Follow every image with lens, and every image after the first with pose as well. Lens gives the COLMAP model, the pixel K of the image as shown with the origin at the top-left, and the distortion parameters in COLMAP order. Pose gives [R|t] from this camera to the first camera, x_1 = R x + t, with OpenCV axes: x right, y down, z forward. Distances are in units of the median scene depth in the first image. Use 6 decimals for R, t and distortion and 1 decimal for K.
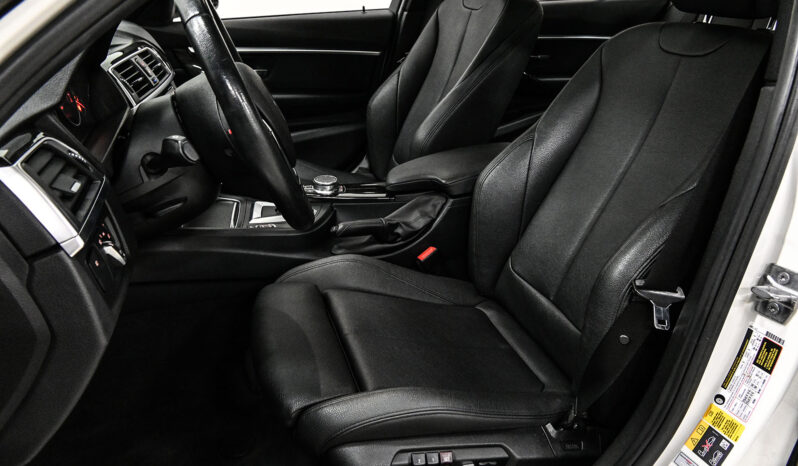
lens RADIAL K [[614.6, 0, 395.4], [0, 614.6, 233.3], [0, 0, 1]] dist [0.010271, 0.009037]
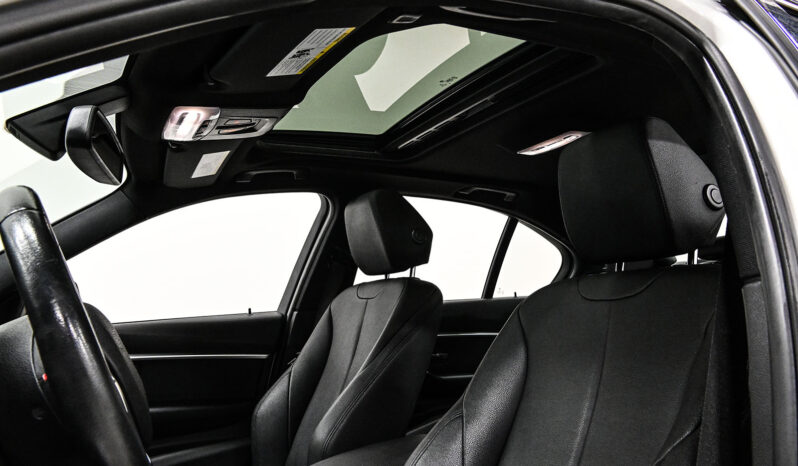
lens RADIAL K [[614.6, 0, 400.2], [0, 614.6, 228.5], [0, 0, 1]] dist [0.010271, 0.009037]
pose [[0.980178, -0.007665, 0.197972, -0.015110], [0.108969, 0.855387, -0.506397, 0.033152], [-0.165461, 0.517932, 0.839267, 0.149662]]
